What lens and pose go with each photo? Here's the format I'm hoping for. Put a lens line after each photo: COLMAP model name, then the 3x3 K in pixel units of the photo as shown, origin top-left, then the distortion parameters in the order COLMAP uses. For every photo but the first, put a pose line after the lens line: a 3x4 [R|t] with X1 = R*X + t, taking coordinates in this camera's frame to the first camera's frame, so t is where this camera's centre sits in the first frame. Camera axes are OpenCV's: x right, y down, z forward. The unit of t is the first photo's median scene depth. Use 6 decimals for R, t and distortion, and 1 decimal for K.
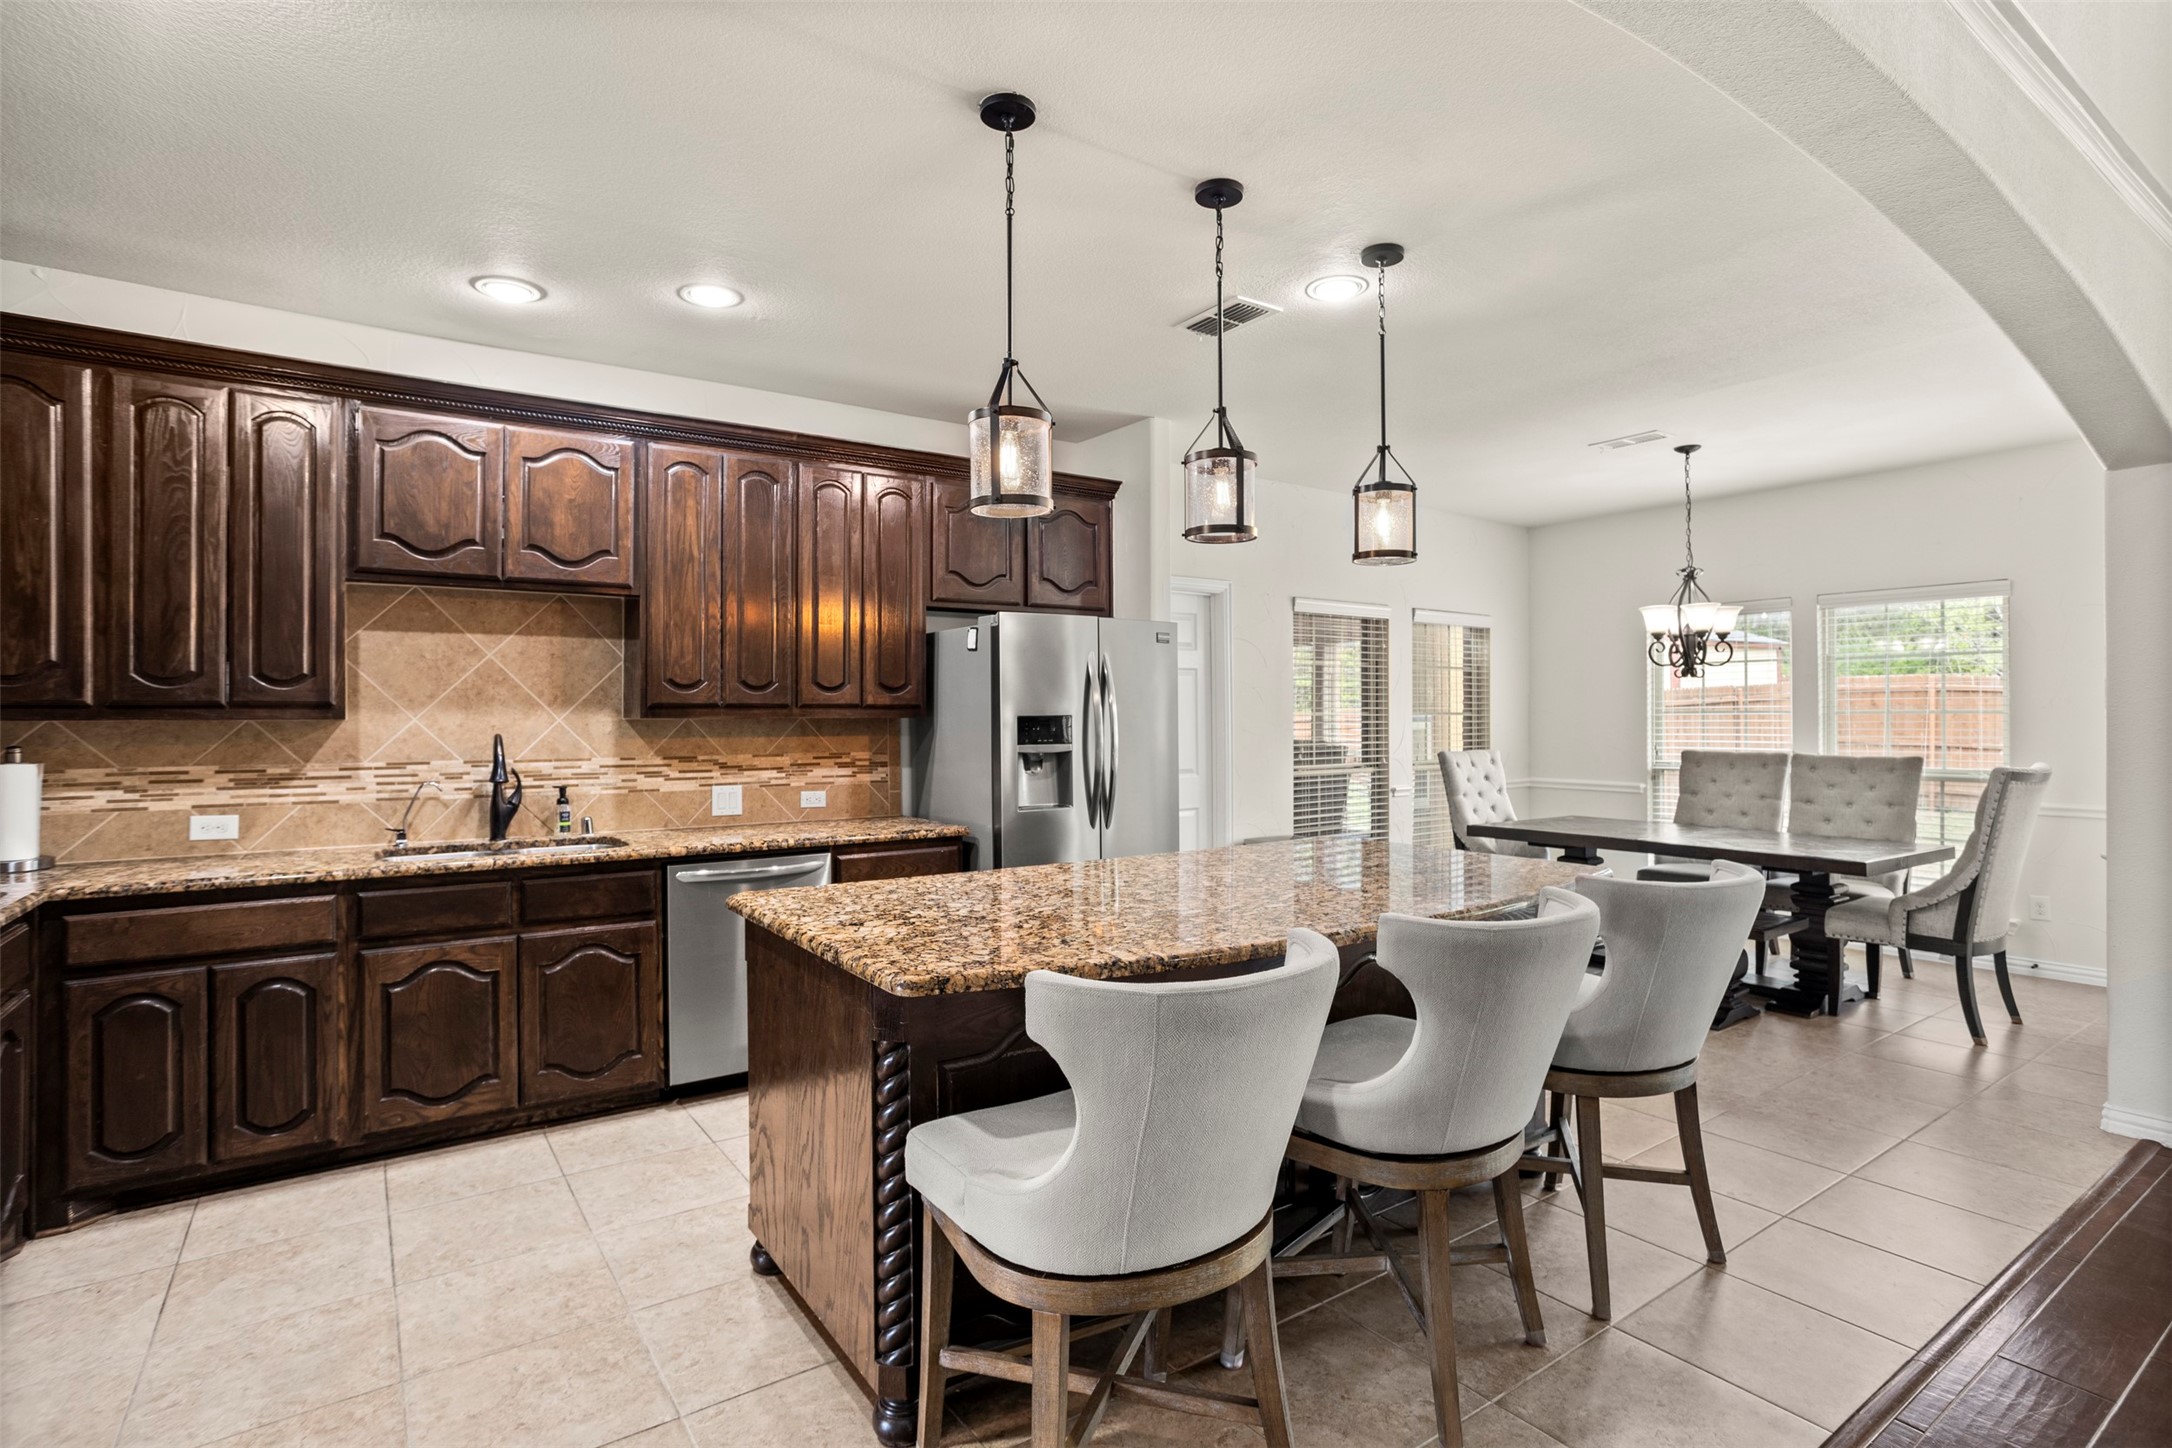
lens RADIAL K [[1061.6, 0, 1094.9], [0, 1061.6, 709.3], [0, 0, 1]] dist [-0.027079, 0.011432]
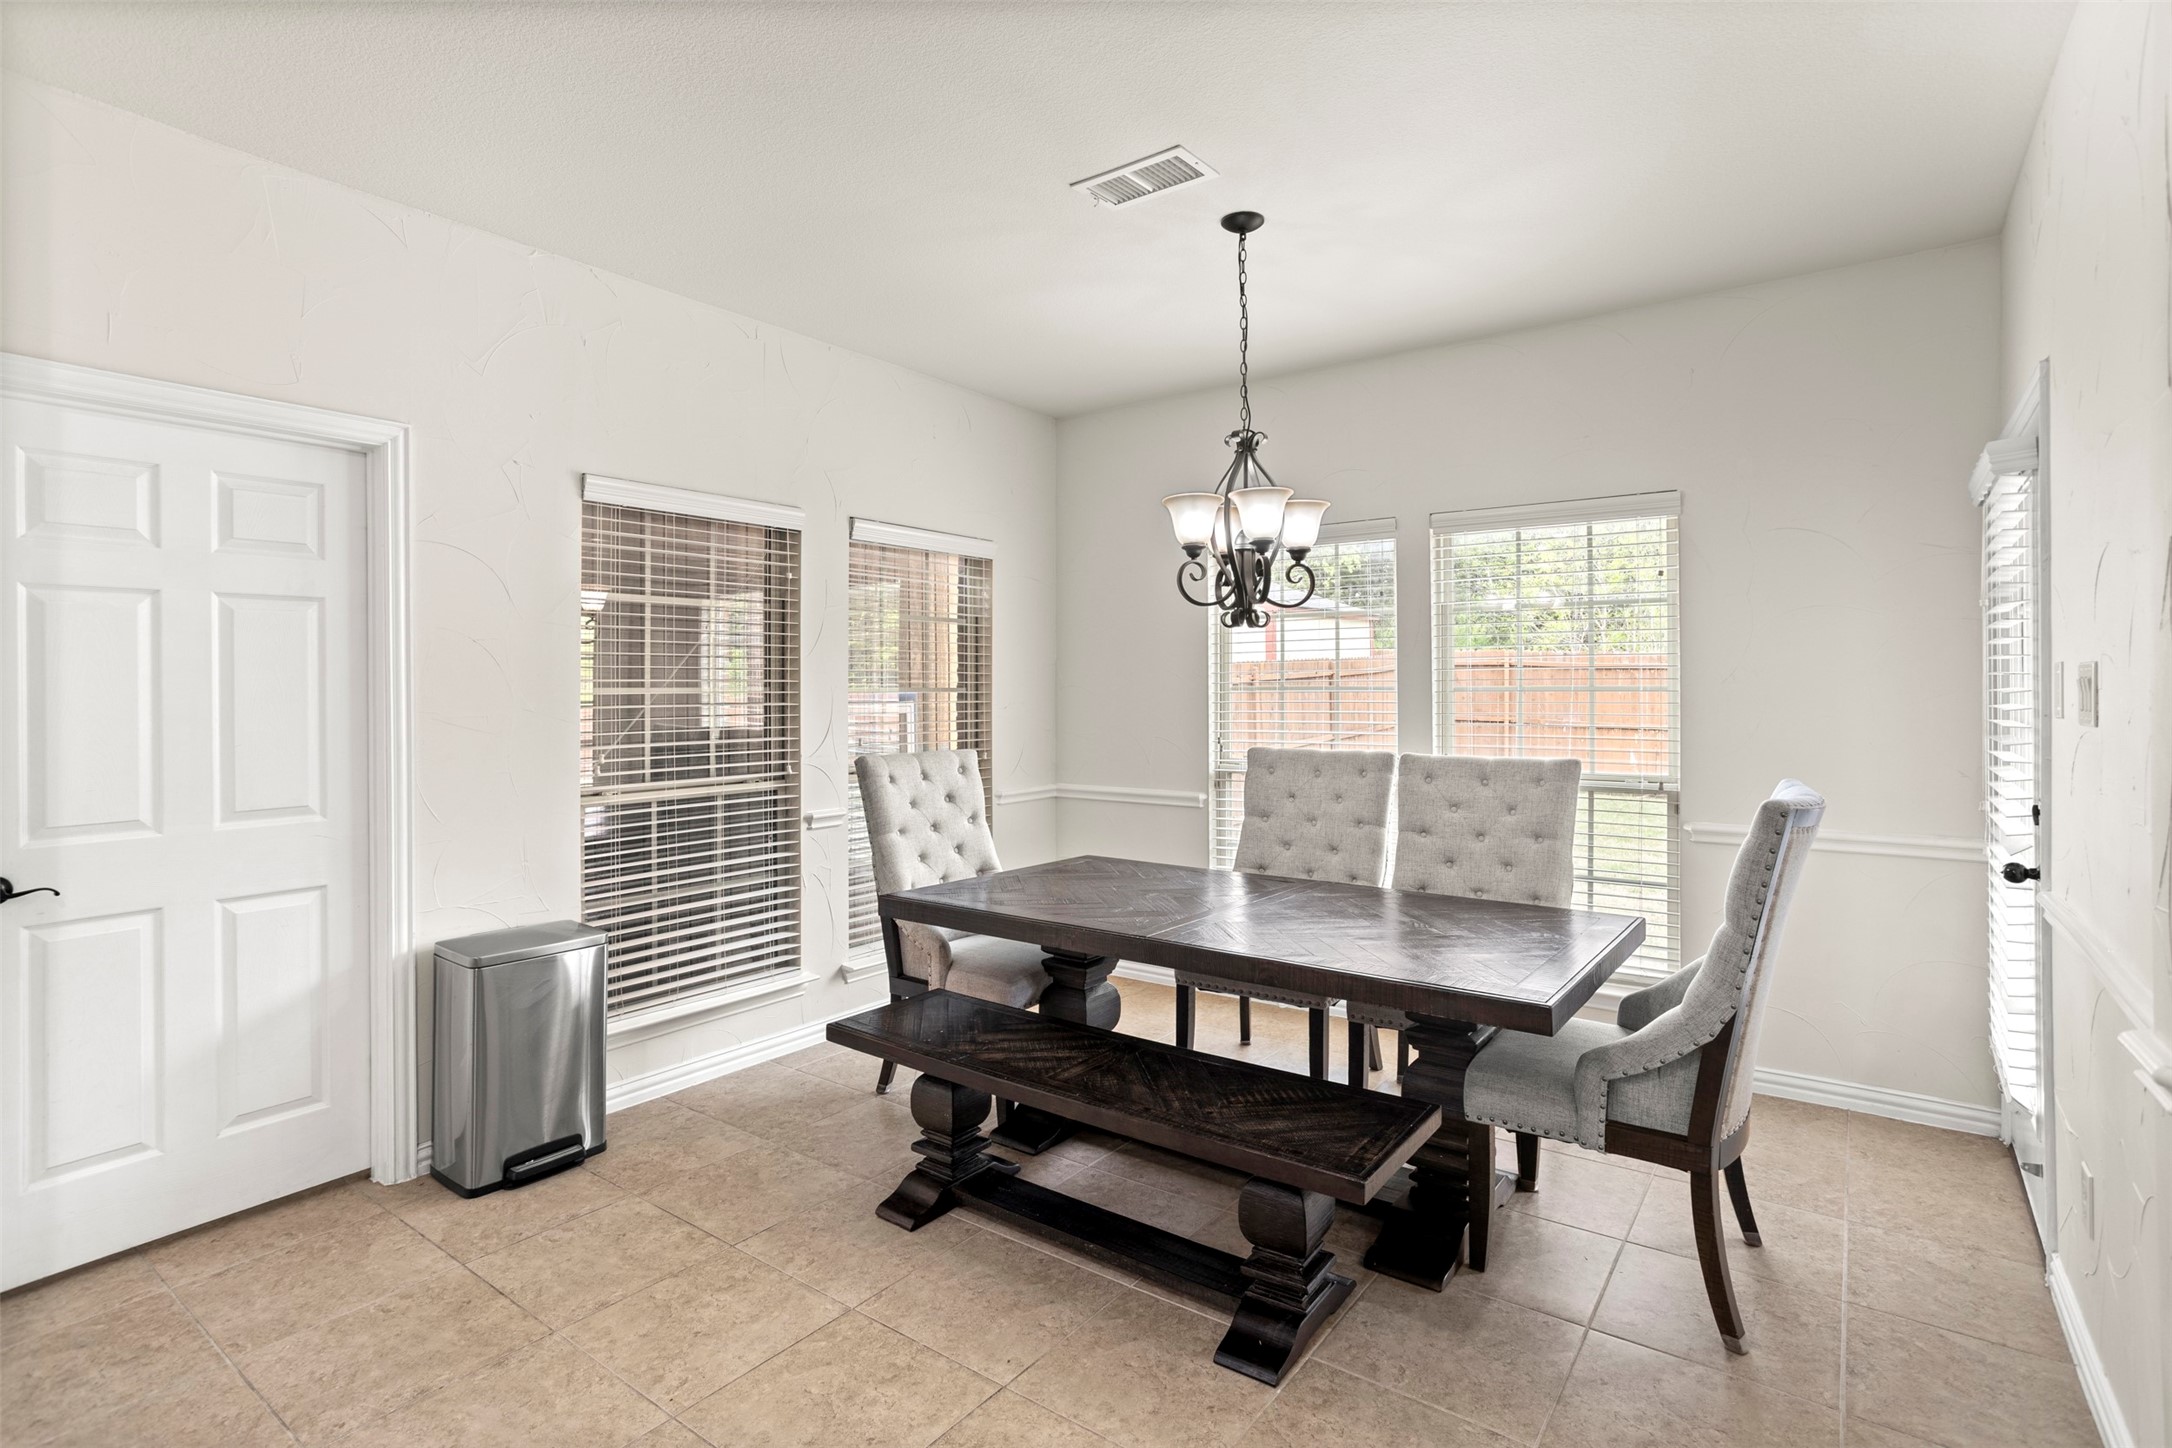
lens RADIAL K [[1061.6, 0, 1108.5], [0, 1061.6, 675.1], [0, 0, 1]] dist [-0.027079, 0.011432]
pose [[0.944643, 0.004150, 0.328075, 0.307059], [-0.001848, 0.999971, -0.007327, -0.000344], [-0.328096, 0.006315, 0.944623, 0.484979]]
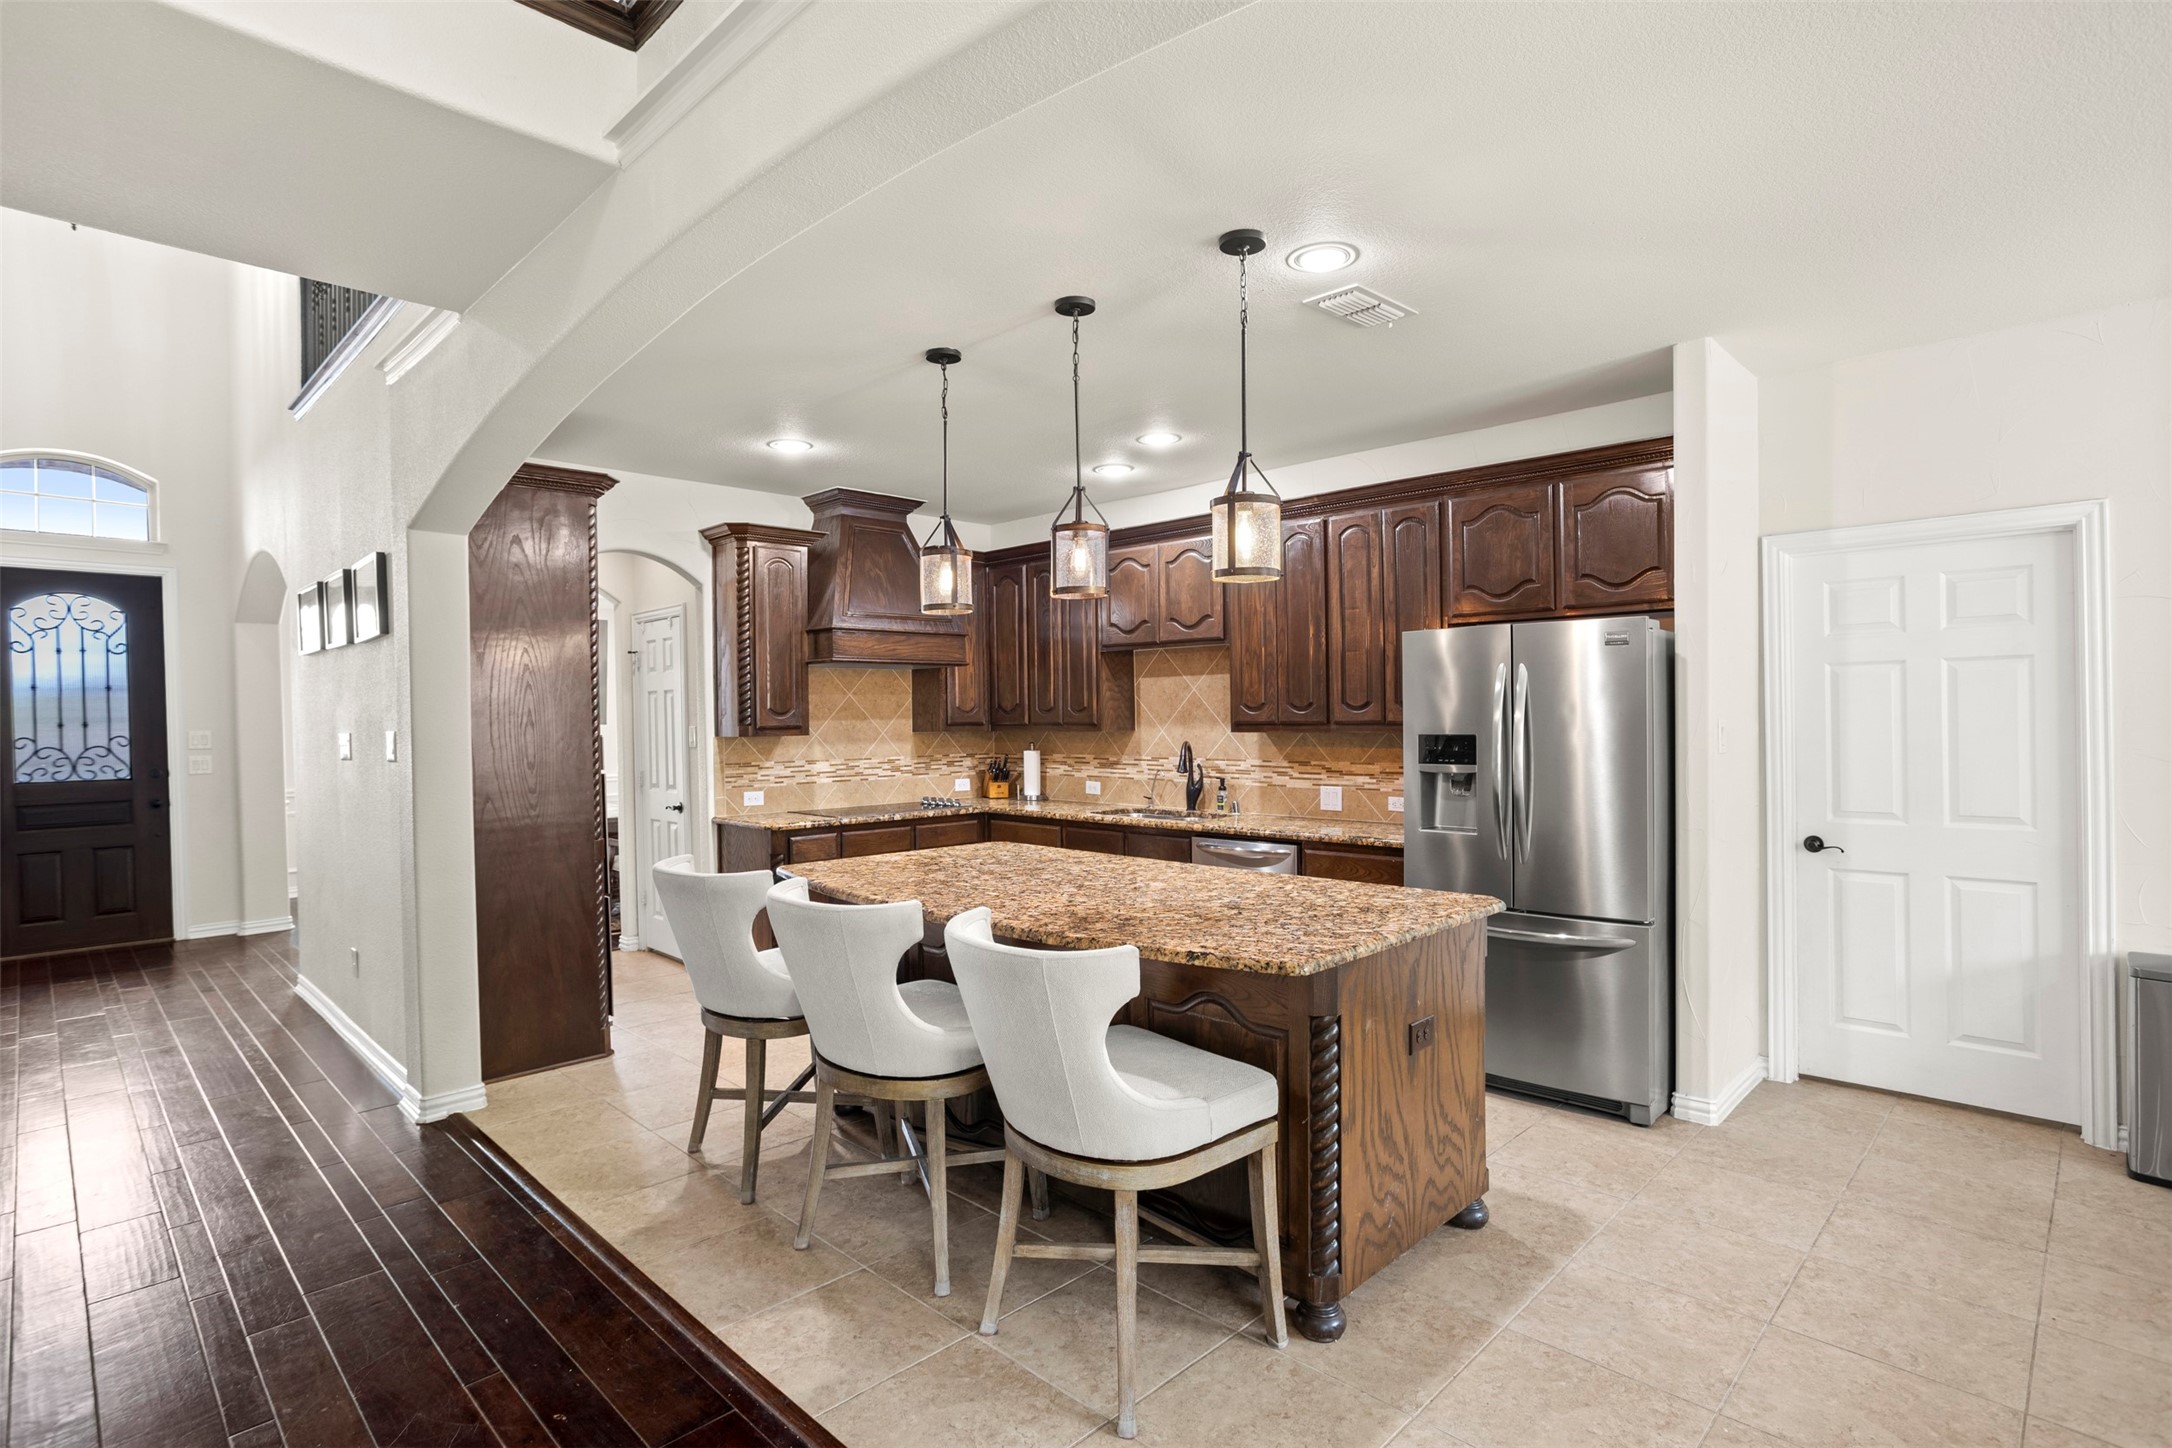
lens RADIAL K [[1061.6, 0, 1093.5], [0, 1061.6, 723.5], [0, 0, 1]] dist [-0.027079, 0.011432]
pose [[0.198571, 0.005628, -0.980070, 0.650968], [0.011814, 0.999897, 0.008135, -0.011551], [0.980015, -0.013194, 0.198484, 0.393695]]
